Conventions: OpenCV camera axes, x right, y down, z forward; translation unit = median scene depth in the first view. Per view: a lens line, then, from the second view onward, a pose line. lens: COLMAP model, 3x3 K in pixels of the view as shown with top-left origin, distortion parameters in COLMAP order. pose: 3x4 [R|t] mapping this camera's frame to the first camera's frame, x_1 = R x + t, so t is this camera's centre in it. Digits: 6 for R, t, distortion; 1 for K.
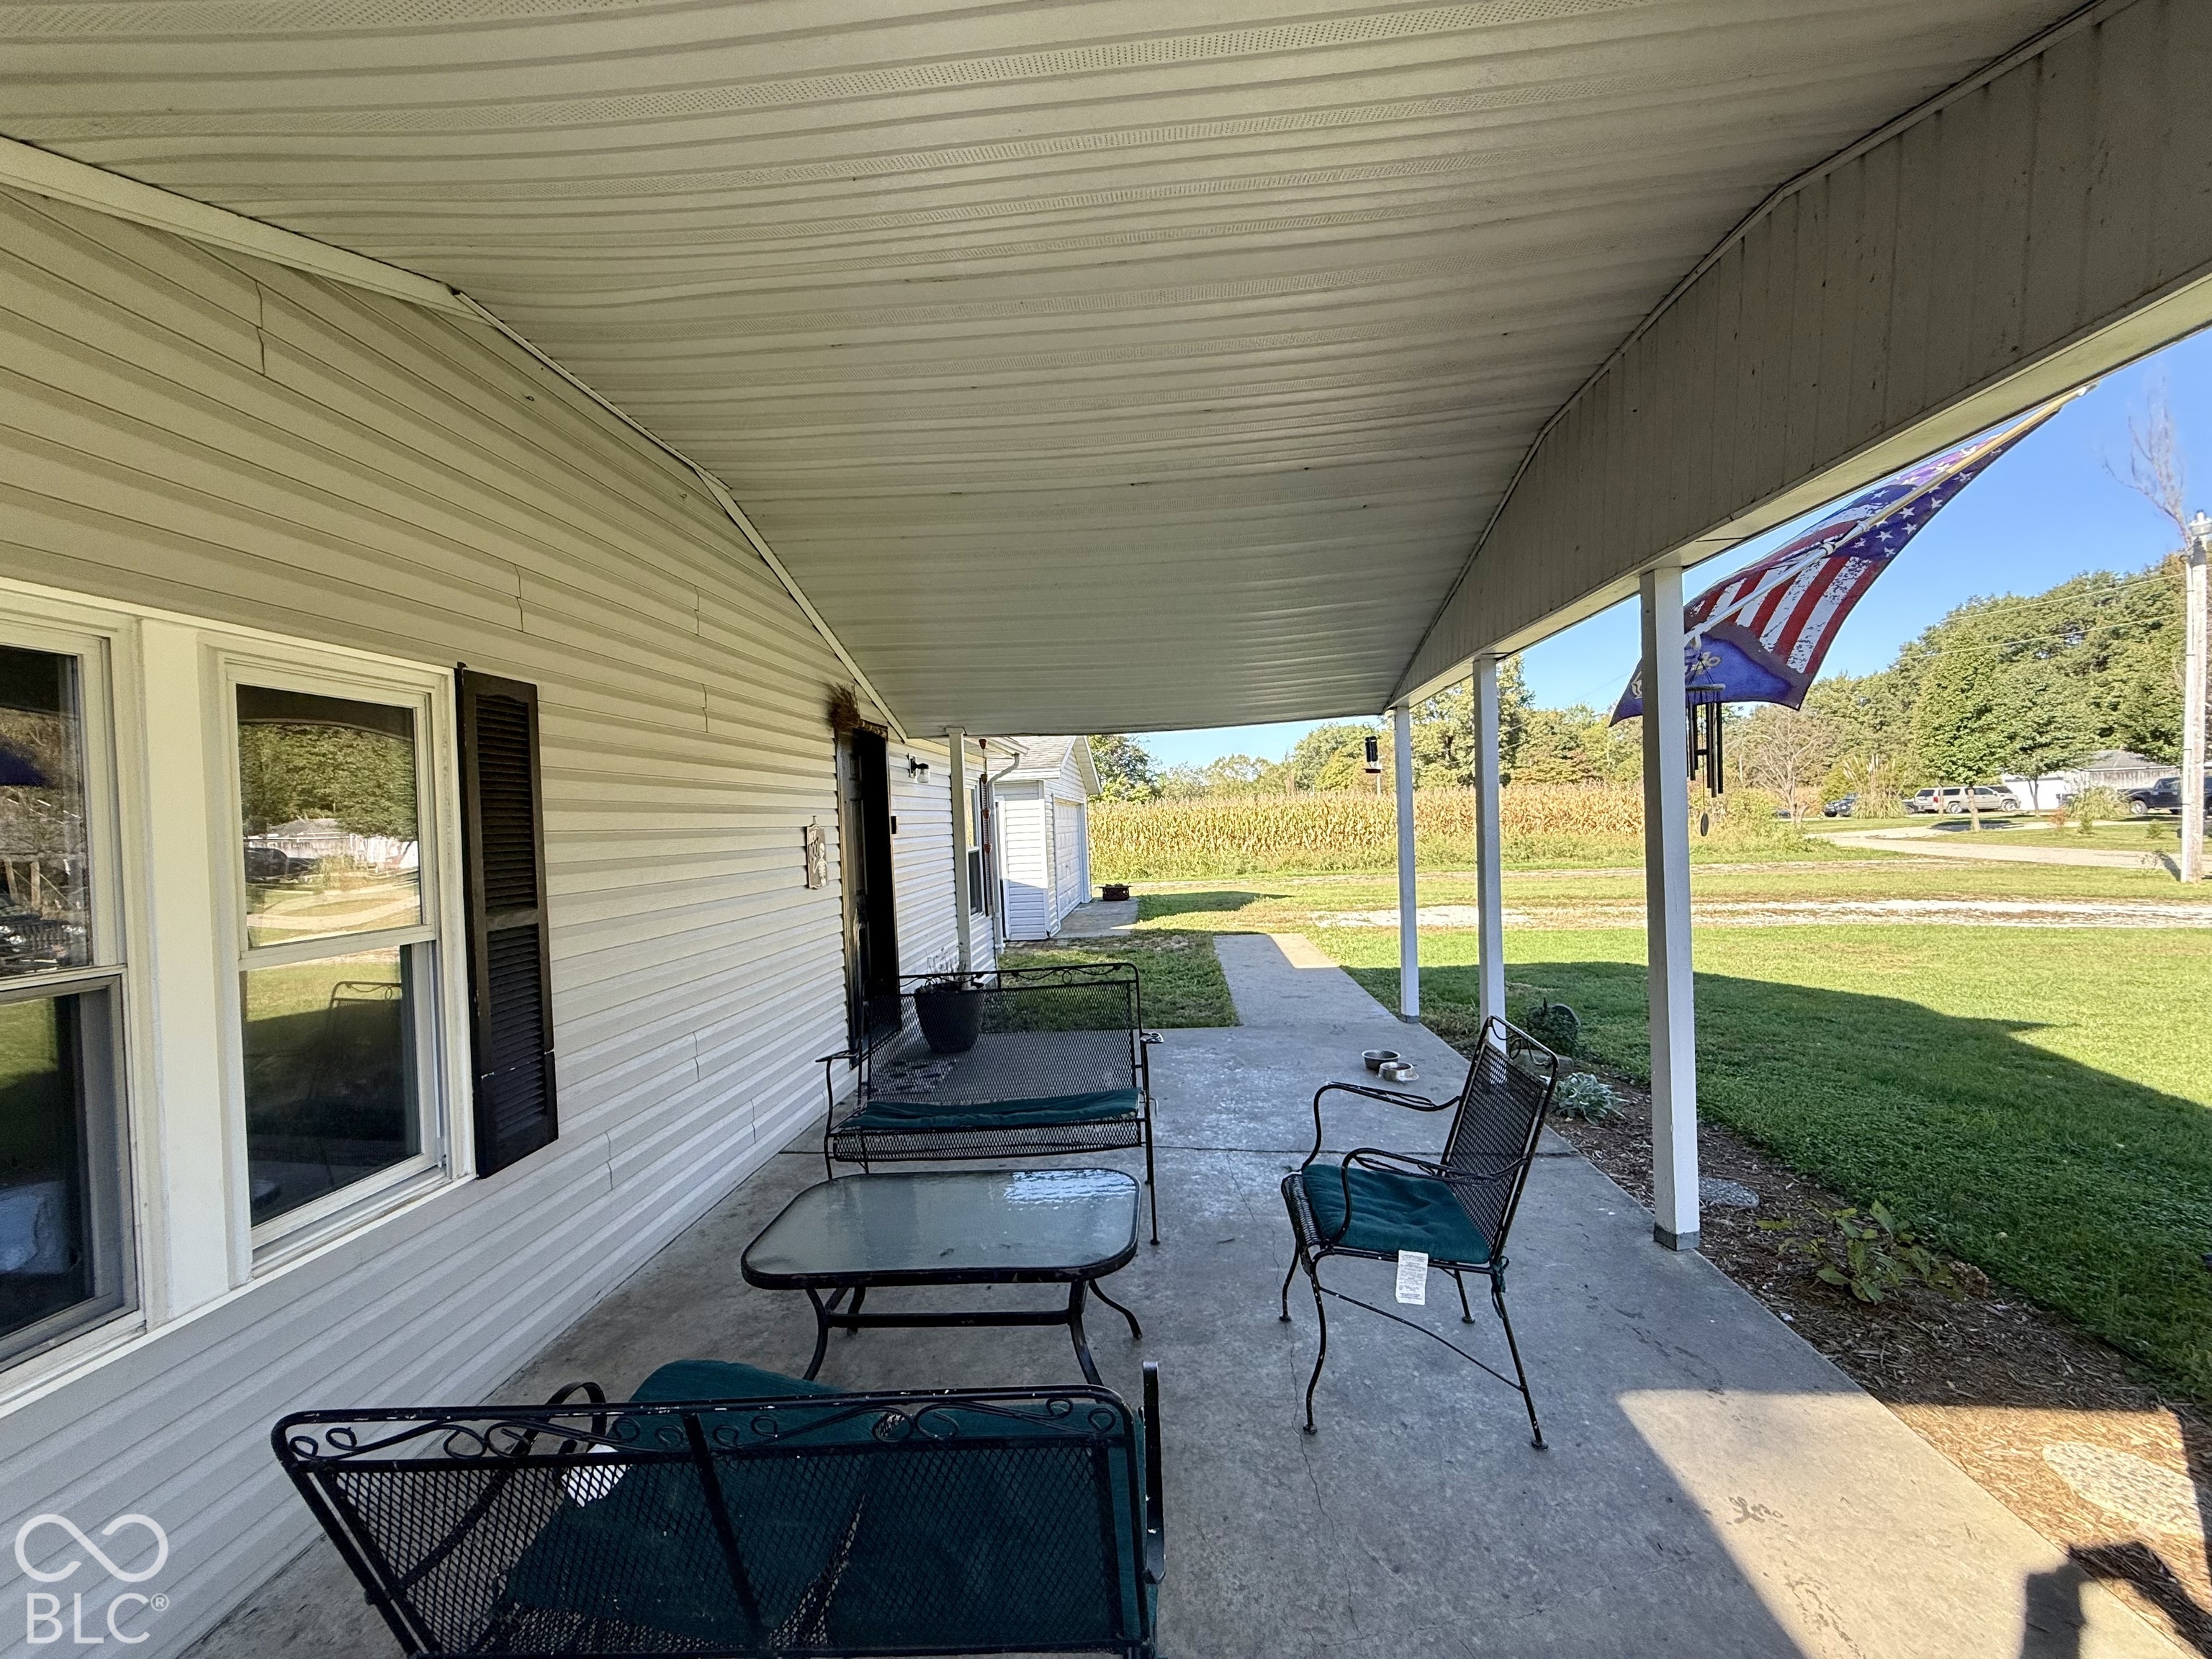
lens RADIAL K [[880.0, 0, 1101.5], [0, 880.0, 834.6], [0, 0, 1]] dist [0.000509, -0.000639]
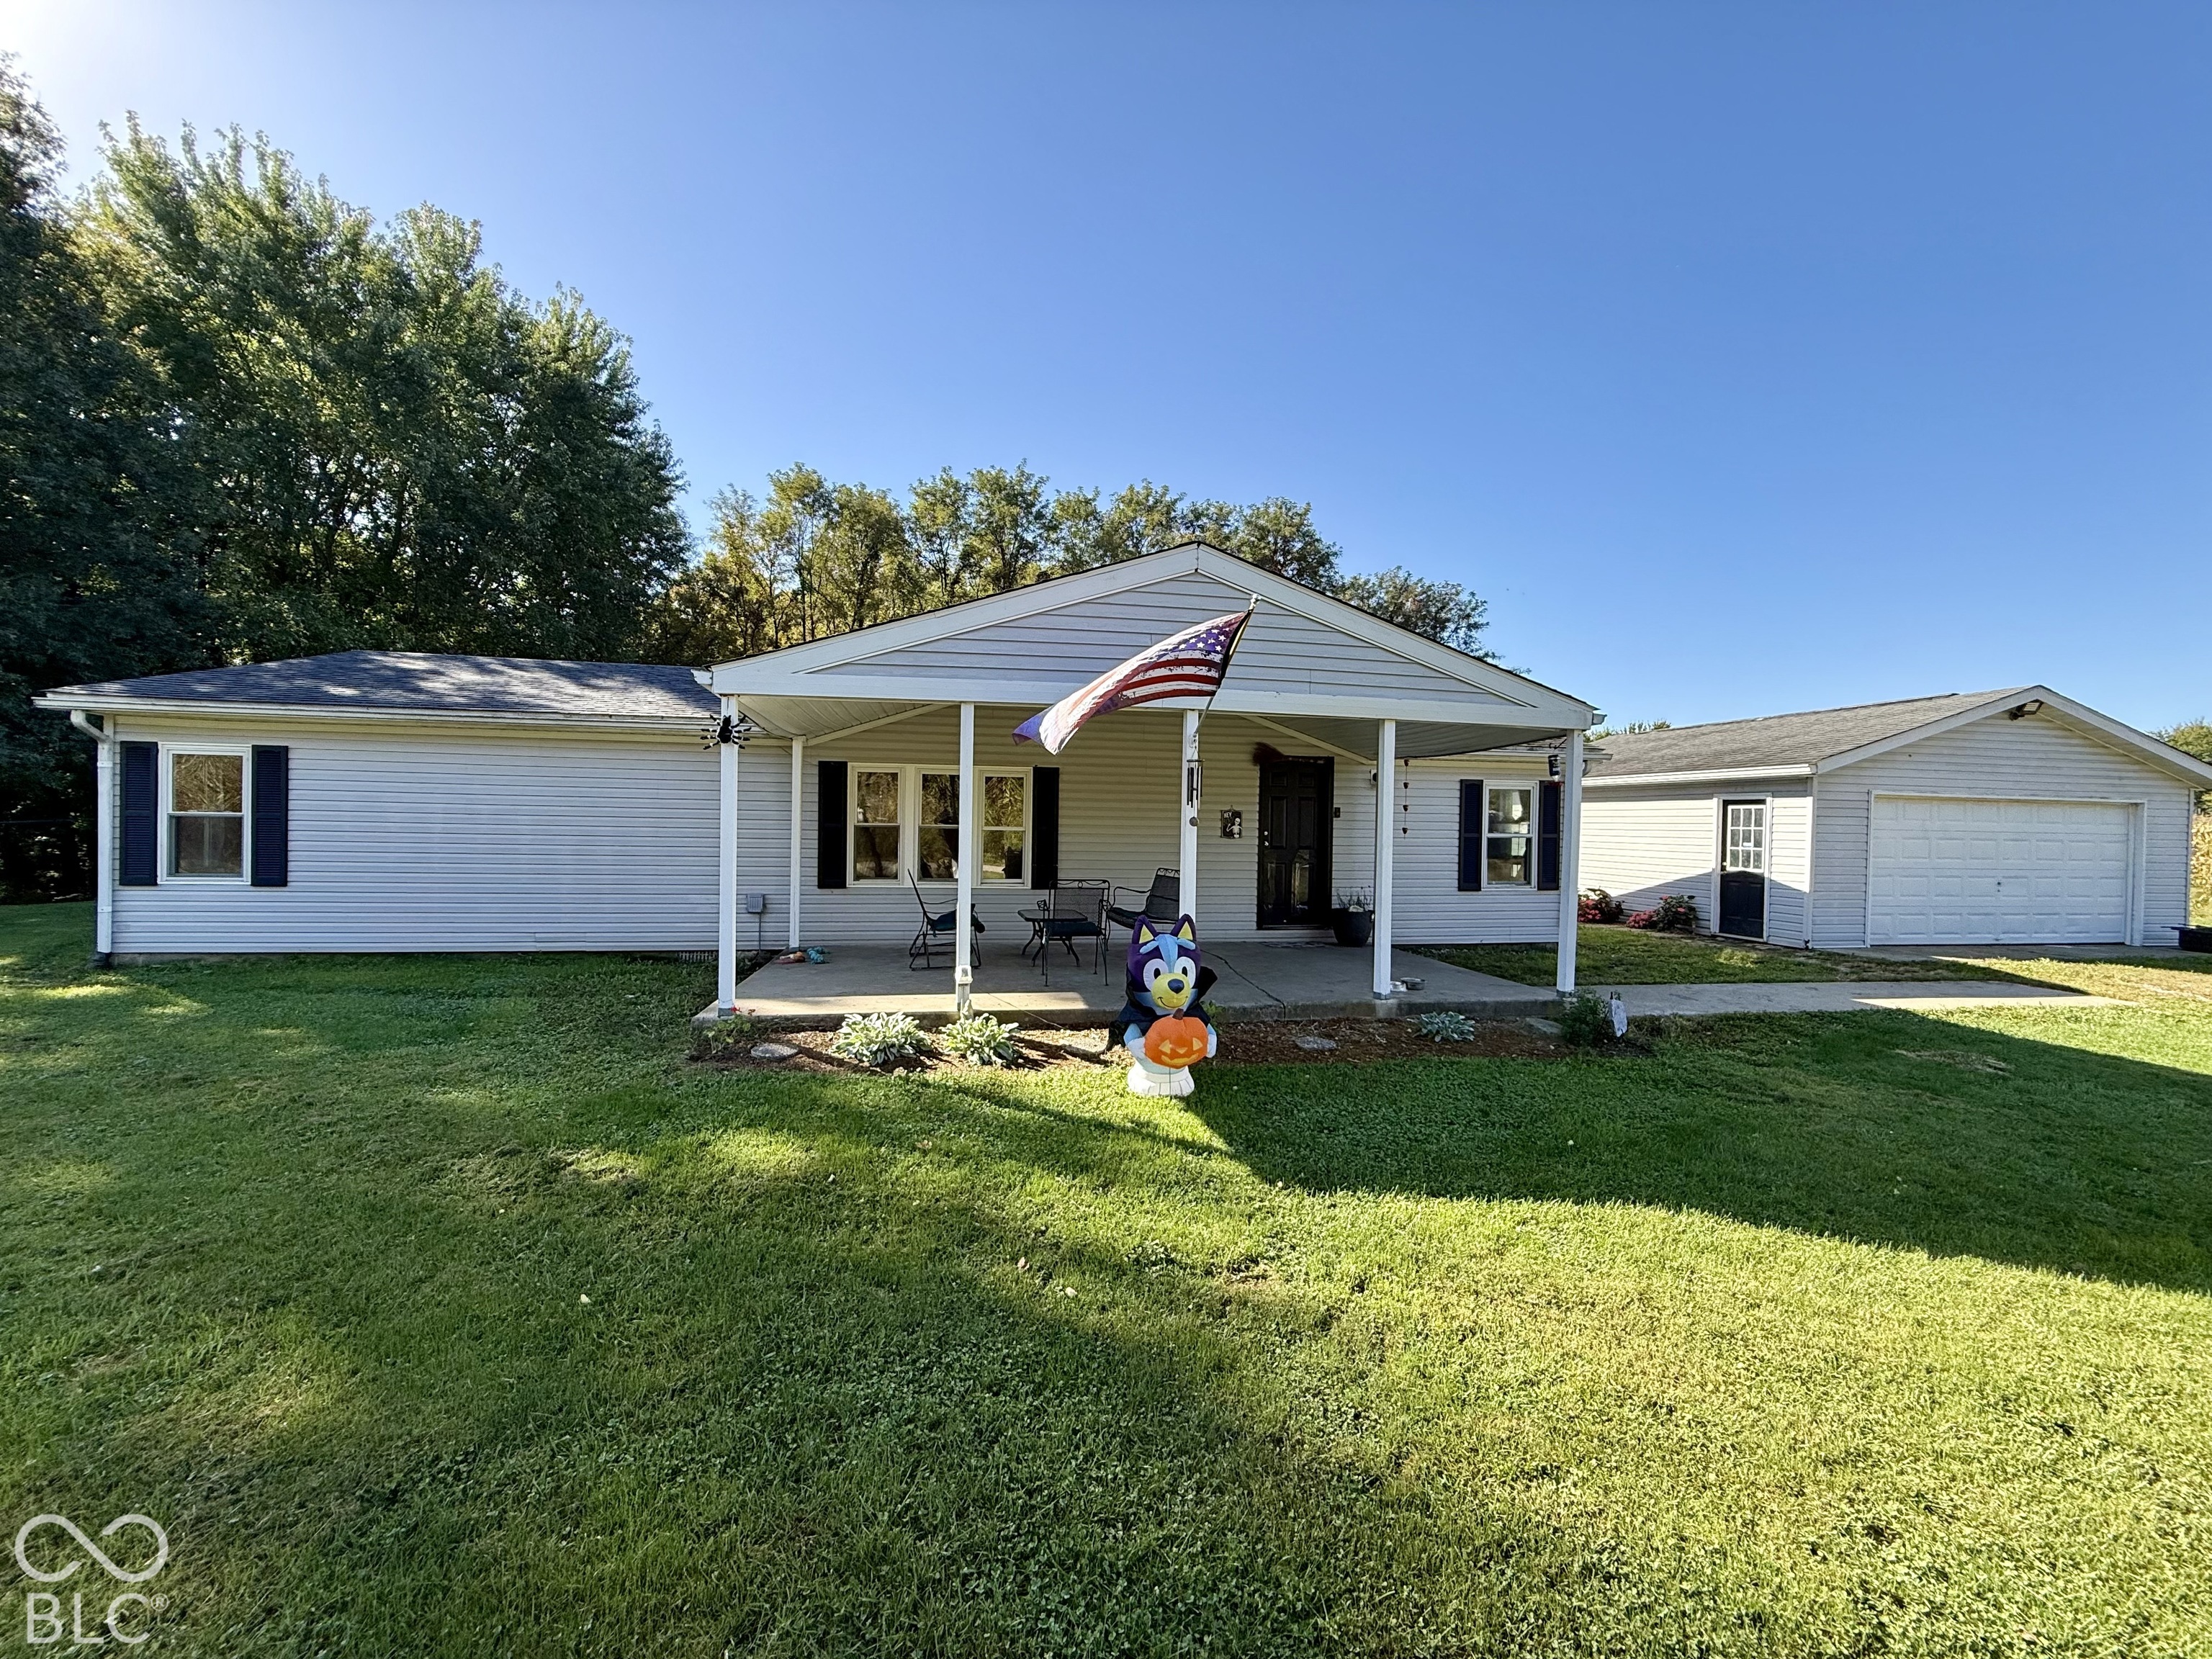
lens RADIAL K [[880.0, 0, 1101.5], [0, 880.0, 834.6], [0, 0, 1]] dist [0.000509, -0.000639]
pose [[0.257200, 0.061772, -0.964382, 0.072955], [-0.040905, 0.997756, 0.053001, -0.002294], [0.965492, 0.025816, 0.259149, 0.006767]]
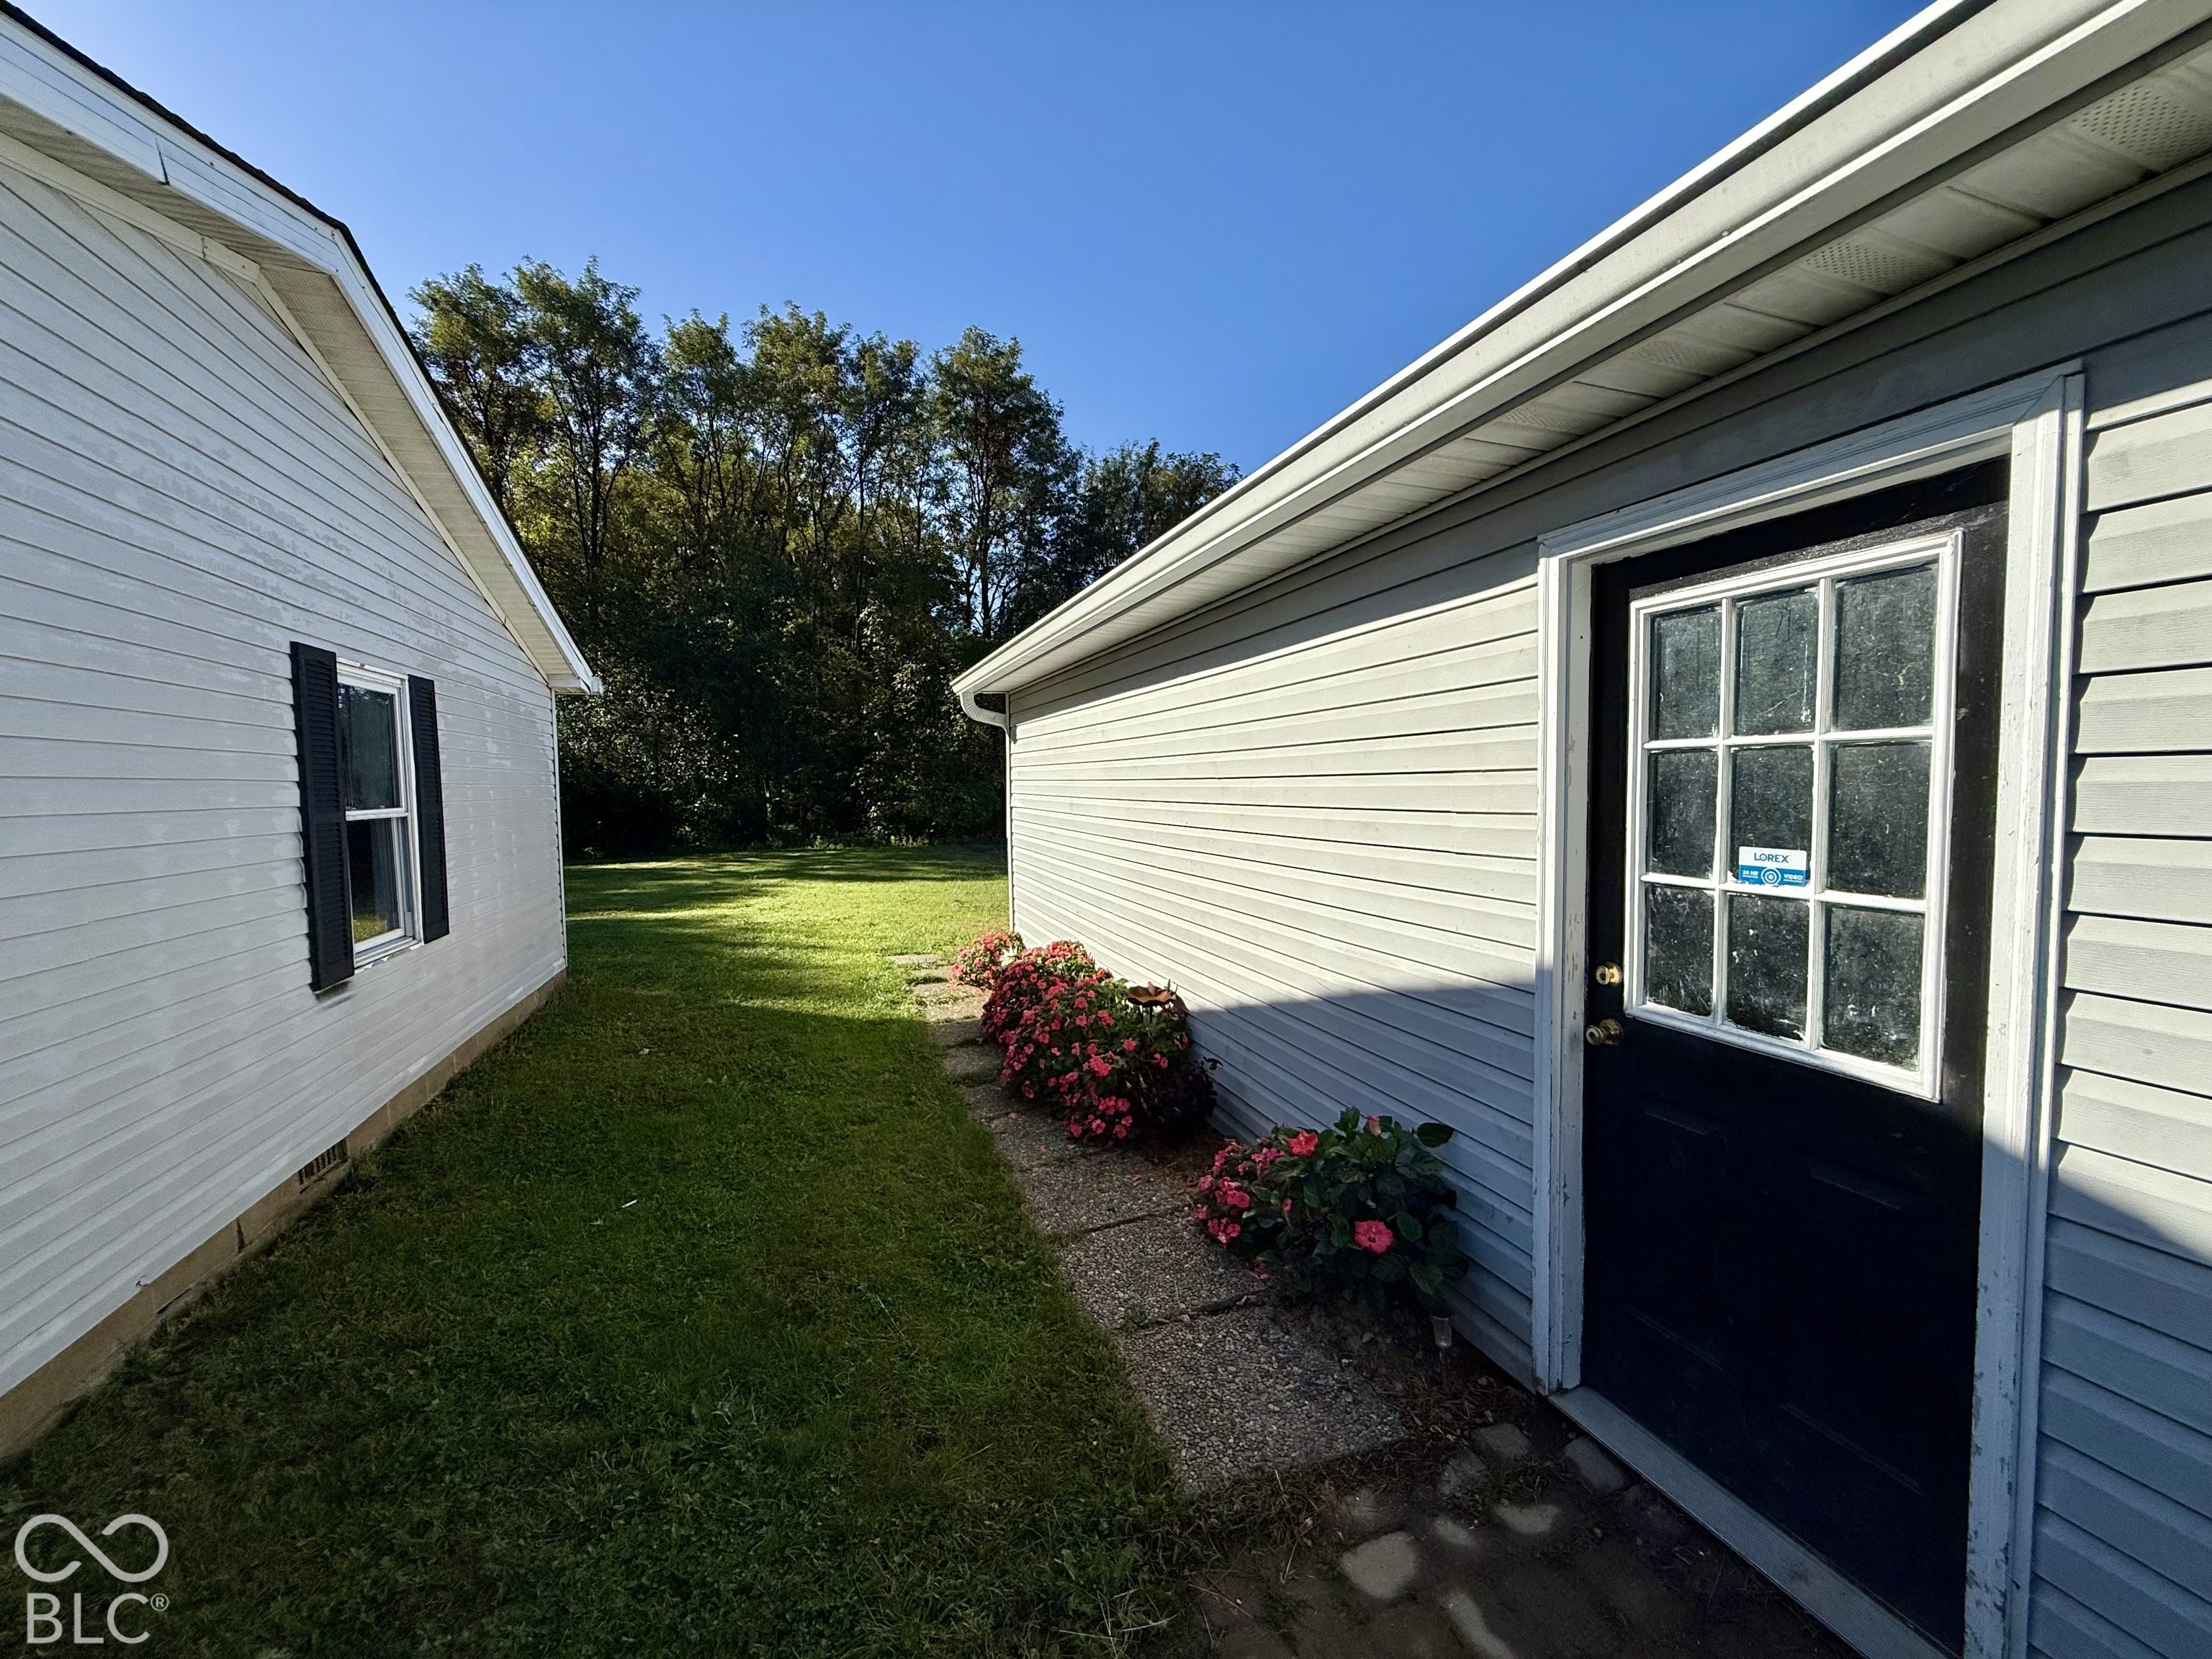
lens RADIAL K [[880.0, 0, 1101.5], [0, 880.0, 834.6], [0, 0, 1]] dist [0.000509, -0.000639]
pose [[0.403886, 0.089959, -0.910376, -0.006793], [-0.010075, 0.995530, 0.093904, -0.000153], [0.914754, -0.028754, 0.402987, 0.100881]]
